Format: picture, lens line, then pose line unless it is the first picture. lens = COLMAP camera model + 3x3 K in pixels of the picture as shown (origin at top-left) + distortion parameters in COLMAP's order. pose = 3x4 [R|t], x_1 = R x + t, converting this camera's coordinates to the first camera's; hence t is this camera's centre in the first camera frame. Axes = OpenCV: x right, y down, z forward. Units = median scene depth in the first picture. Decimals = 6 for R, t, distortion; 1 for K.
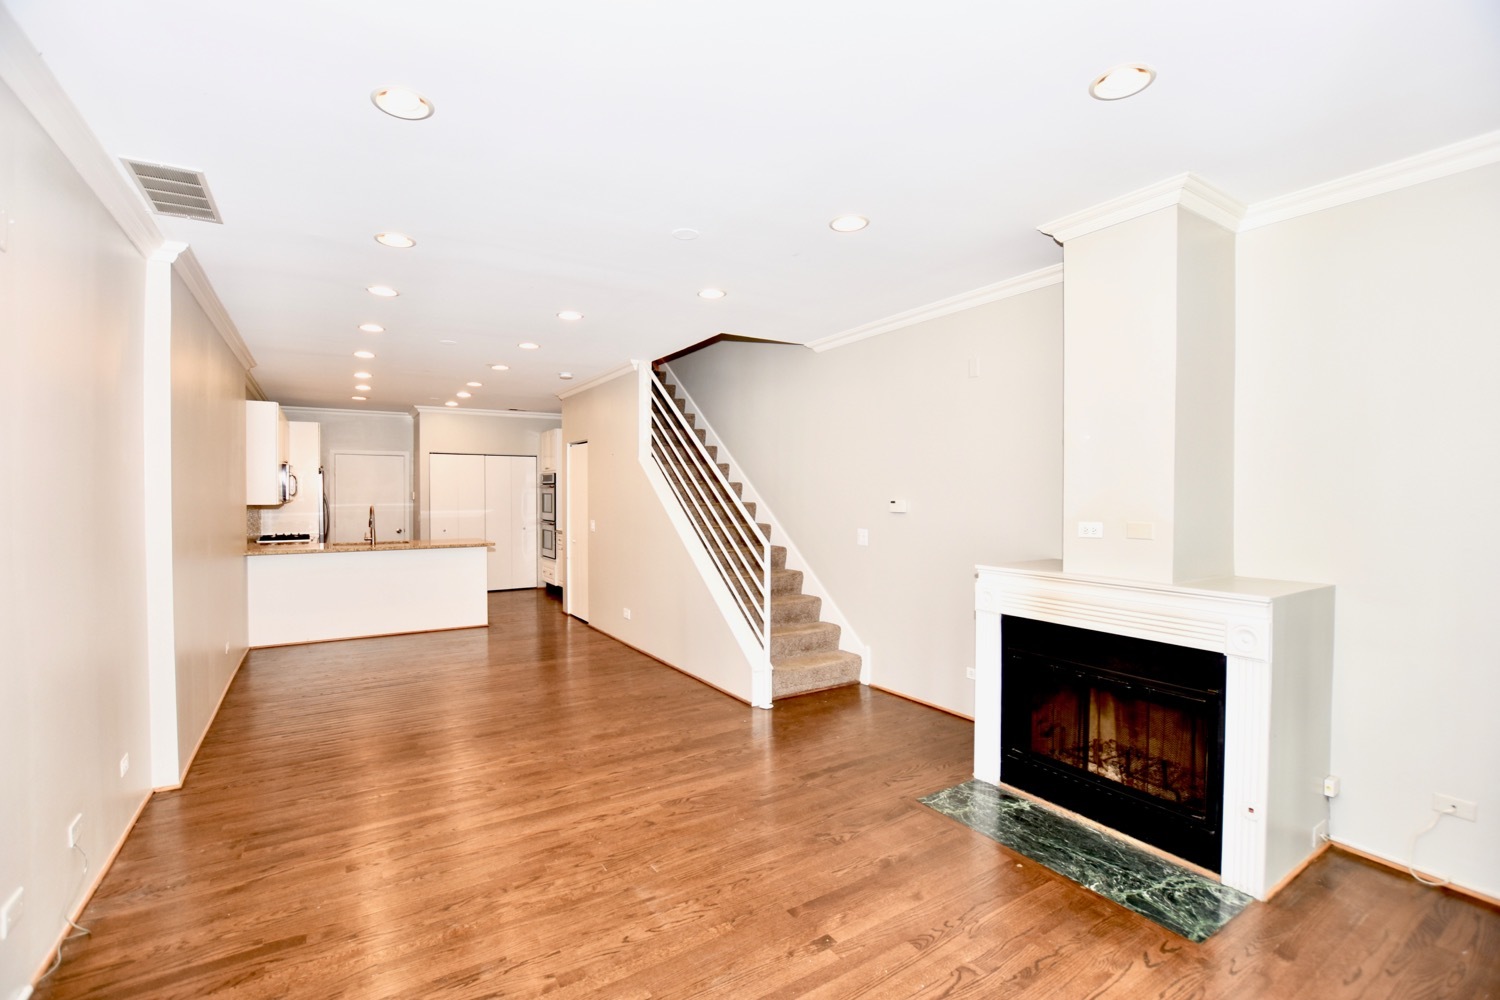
lens RADIAL K [[665.8, 0, 752.5], [0, 665.8, 503.0], [0, 0, 1]] dist [-0.037603, 0.005319]
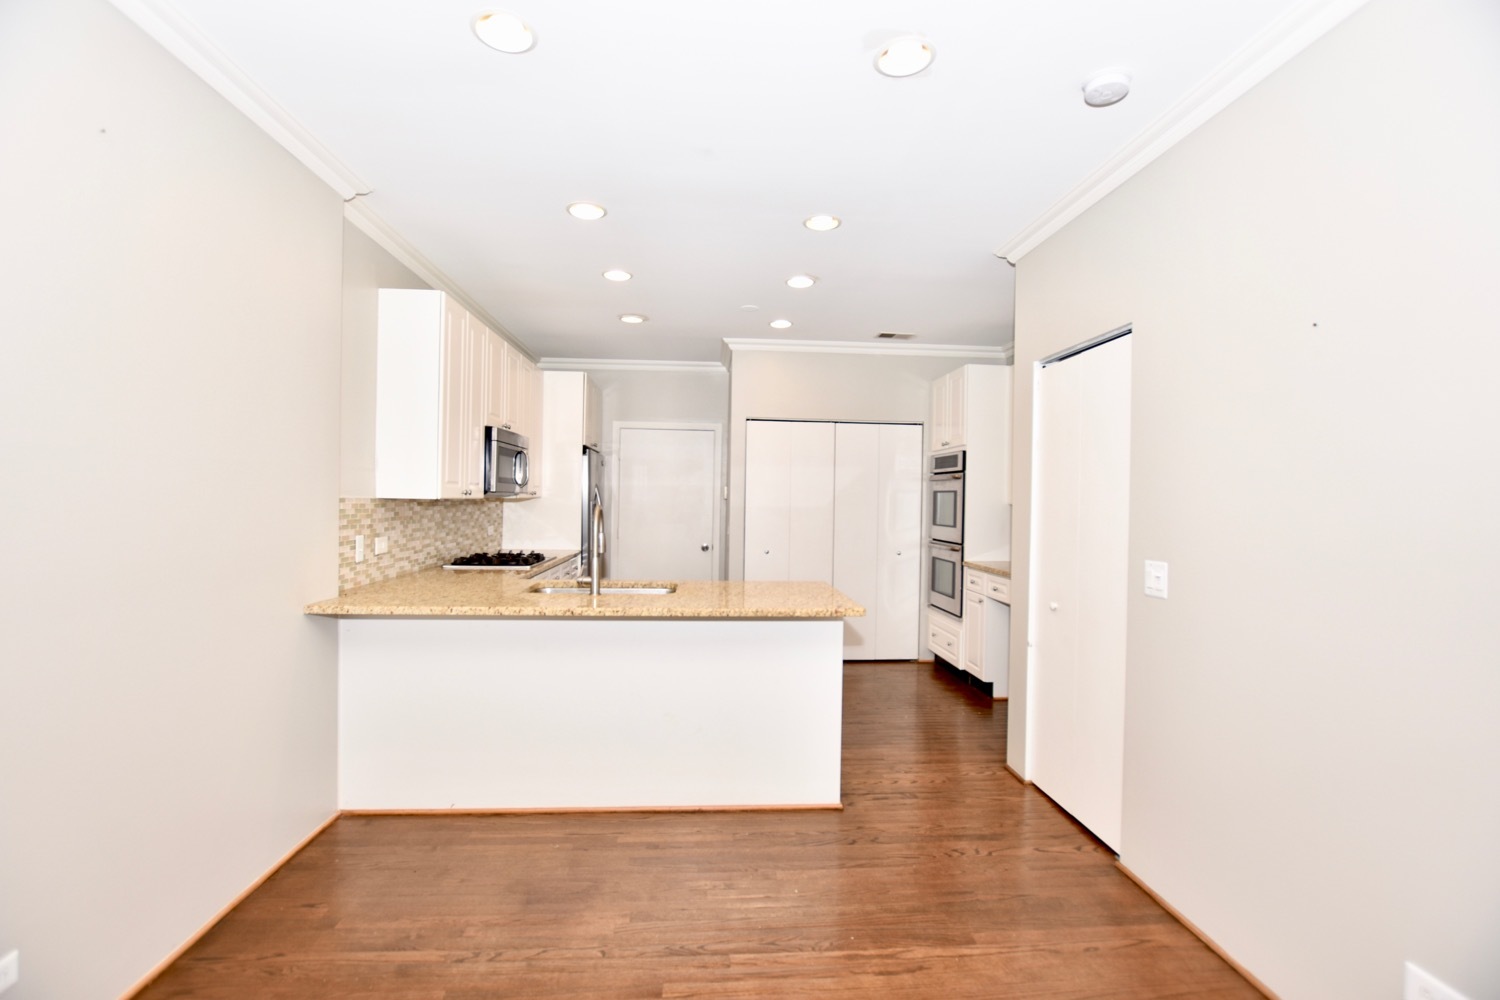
lens RADIAL K [[659.2, 0, 748.3], [0, 659.2, 503.9], [0, 0, 1]] dist [-0.030648, 0.000181]
pose [[0.878149, 0.015832, -0.478125, -0.386832], [-0.021518, 0.999748, -0.006417, 0.005859], [0.477903, 0.015923, 0.878268, 0.913394]]
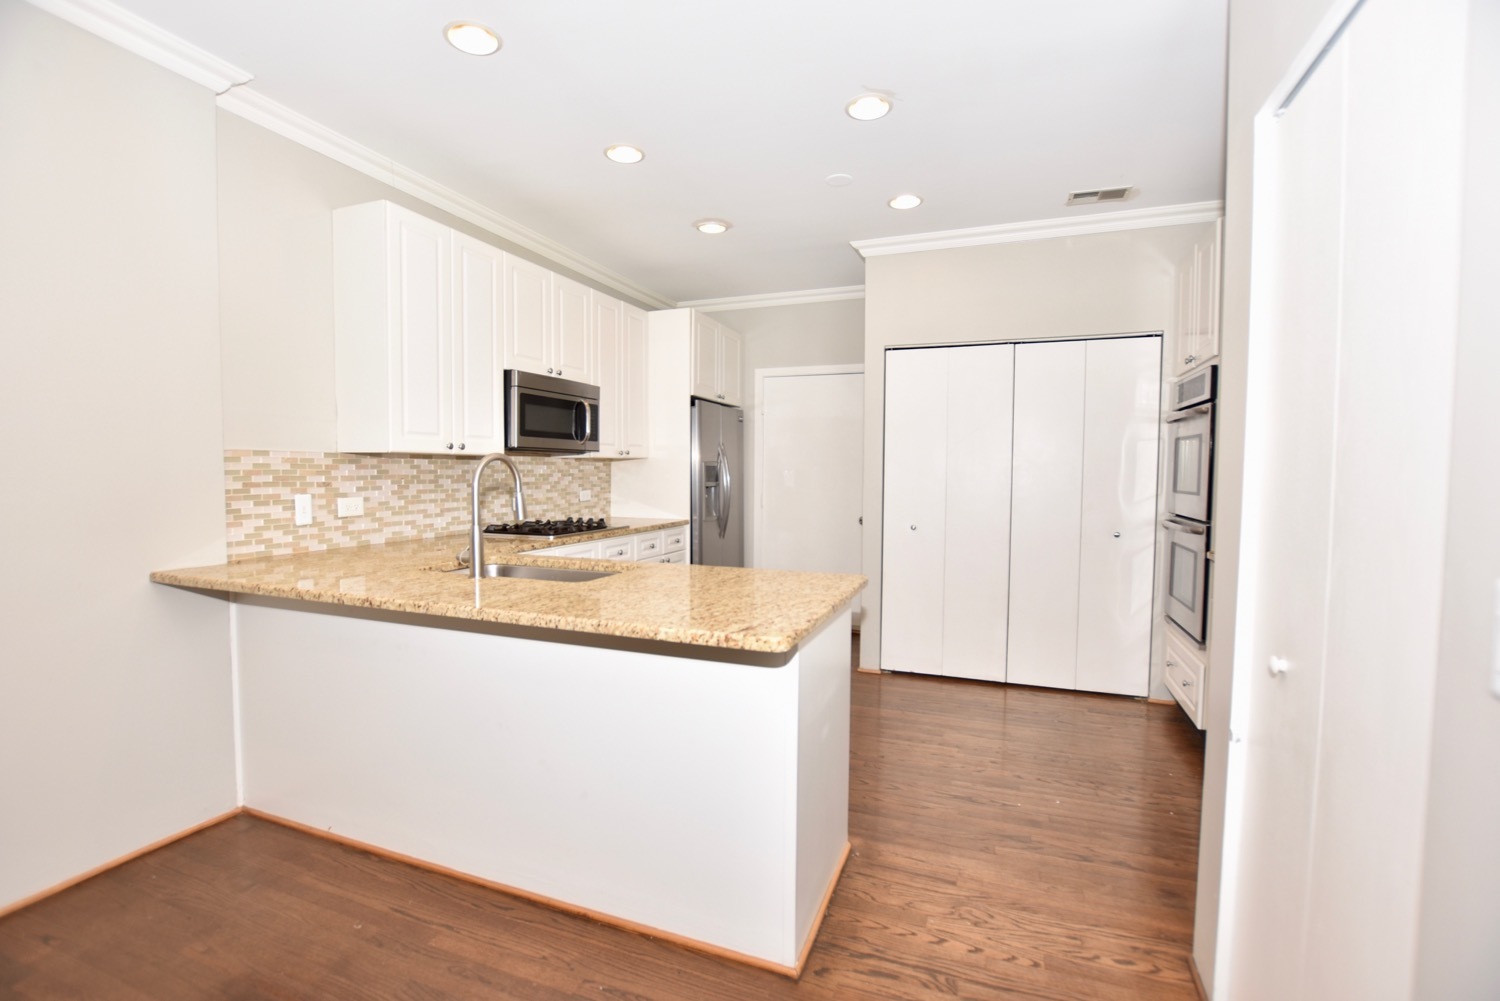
lens RADIAL K [[665.8, 0, 752.5], [0, 665.8, 503.5], [0, 0, 1]] dist [-0.037603, 0.005319]
pose [[0.594105, 0.042276, -0.803276, -0.346767], [-0.016752, 0.999052, 0.040189, 0.019015], [0.804213, -0.010420, 0.594250, 1.255133]]
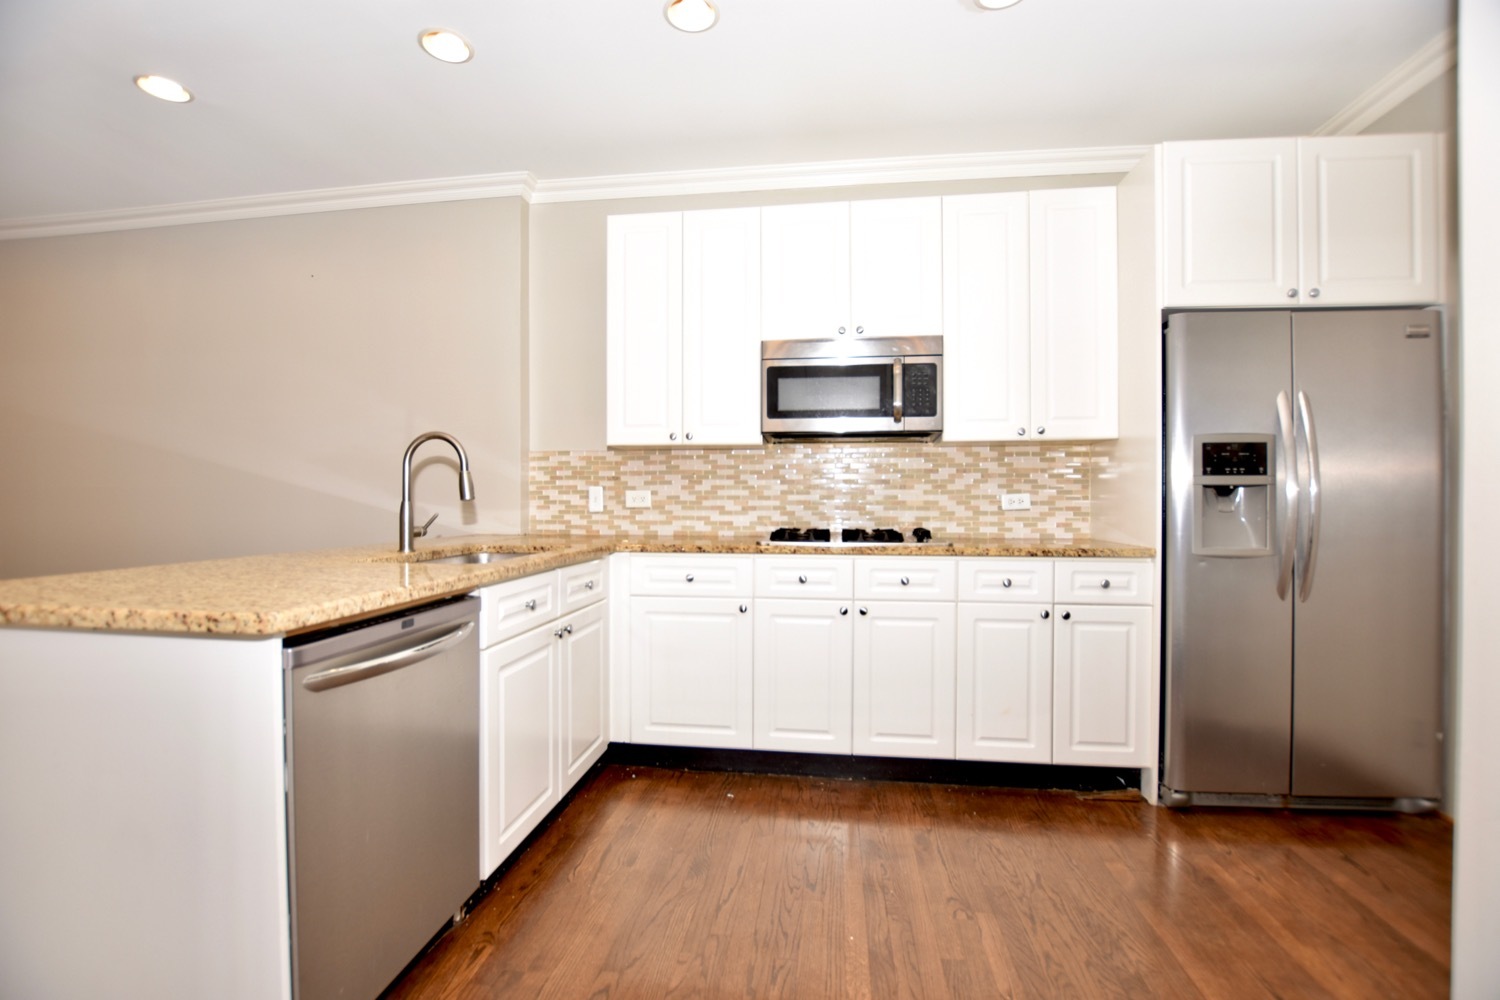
lens RADIAL K [[659.2, 0, 748.3], [0, 659.2, 503.9], [0, 0, 1]] dist [-0.030648, 0.000181]
pose [[-0.644476, 0.004235, -0.764612, -0.599721], [-0.013252, 0.999773, 0.016707, 0.043963], [0.764509, 0.020900, -0.644274, 1.814114]]
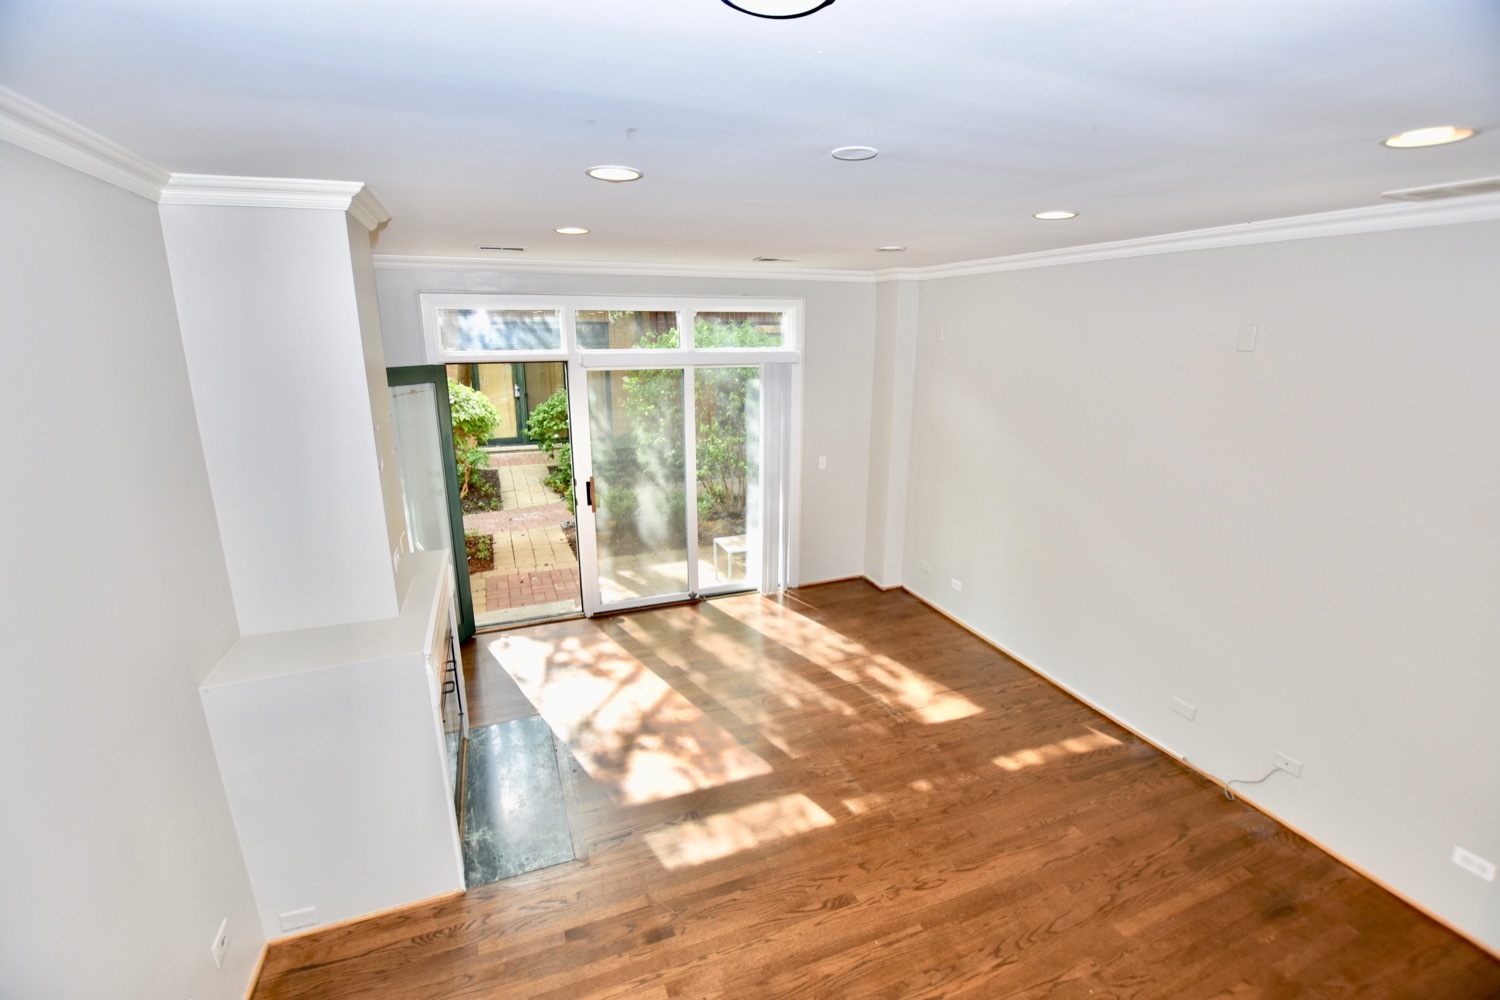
lens RADIAL K [[659.2, 0, 748.3], [0, 659.2, 503.9], [0, 0, 1]] dist [-0.030648, 0.000181]
pose [[-0.979409, -0.047731, 0.196164, -0.087997], [0.005647, 0.964794, 0.262947, -0.163447], [-0.201809, 0.258641, -0.944658, 1.041964]]
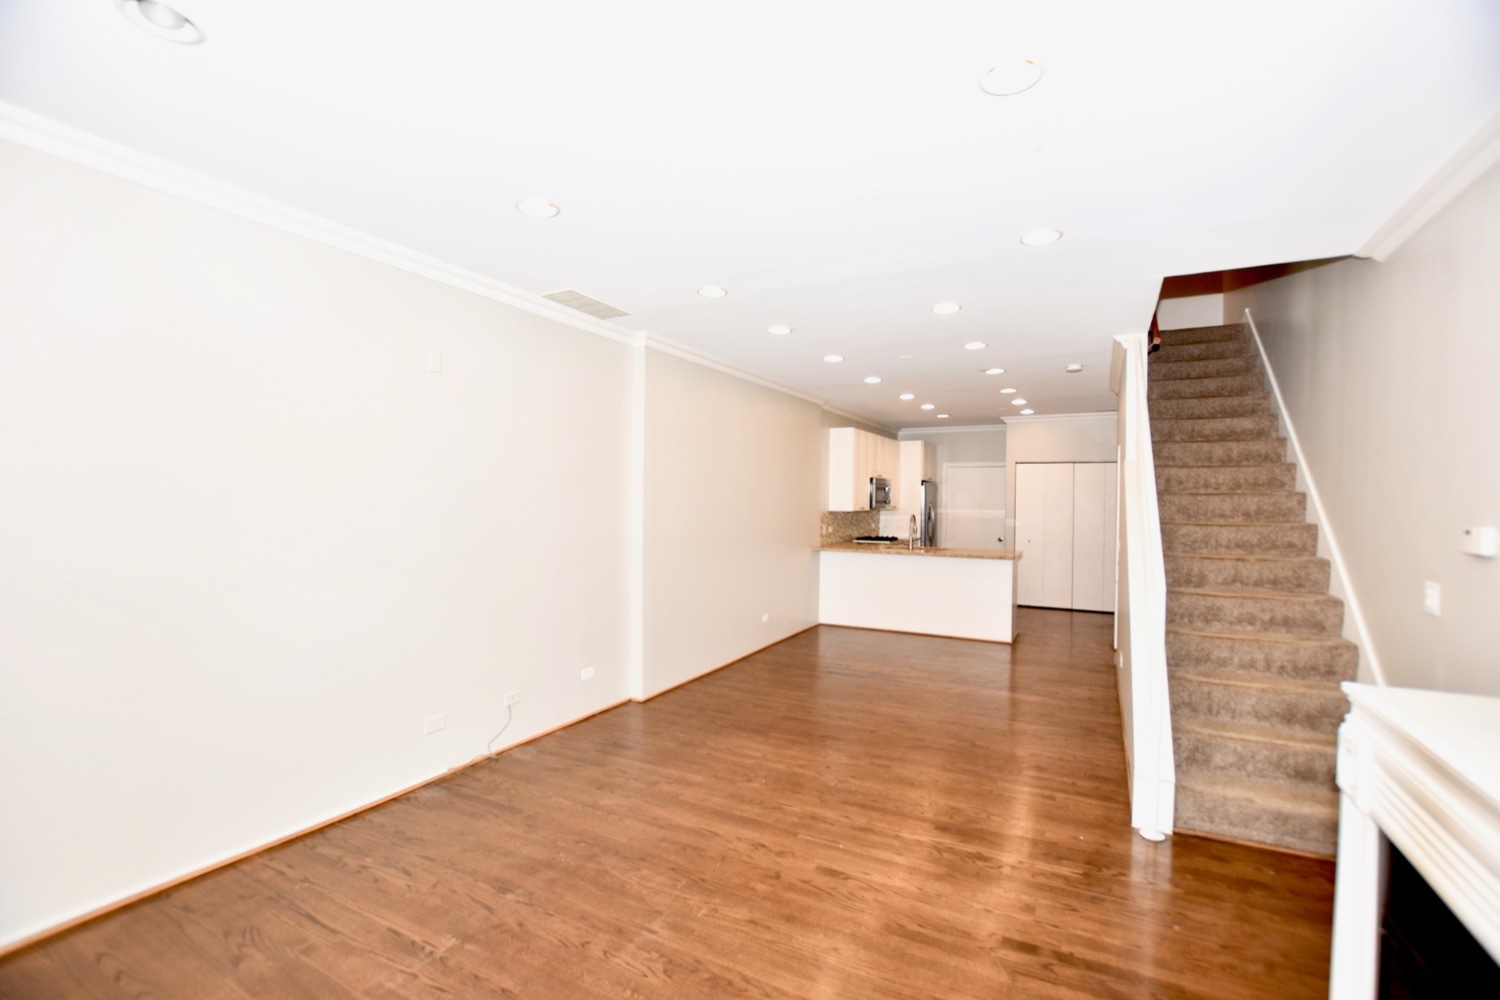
lens RADIAL K [[659.2, 0, 748.3], [0, 659.2, 503.9], [0, 0, 1]] dist [-0.030648, 0.000181]
pose [[0.488048, 0.011256, -0.872744, 0.341178], [-0.022284, 0.999752, 0.000432, -0.009673], [0.872532, 0.019237, 0.488178, 0.304091]]
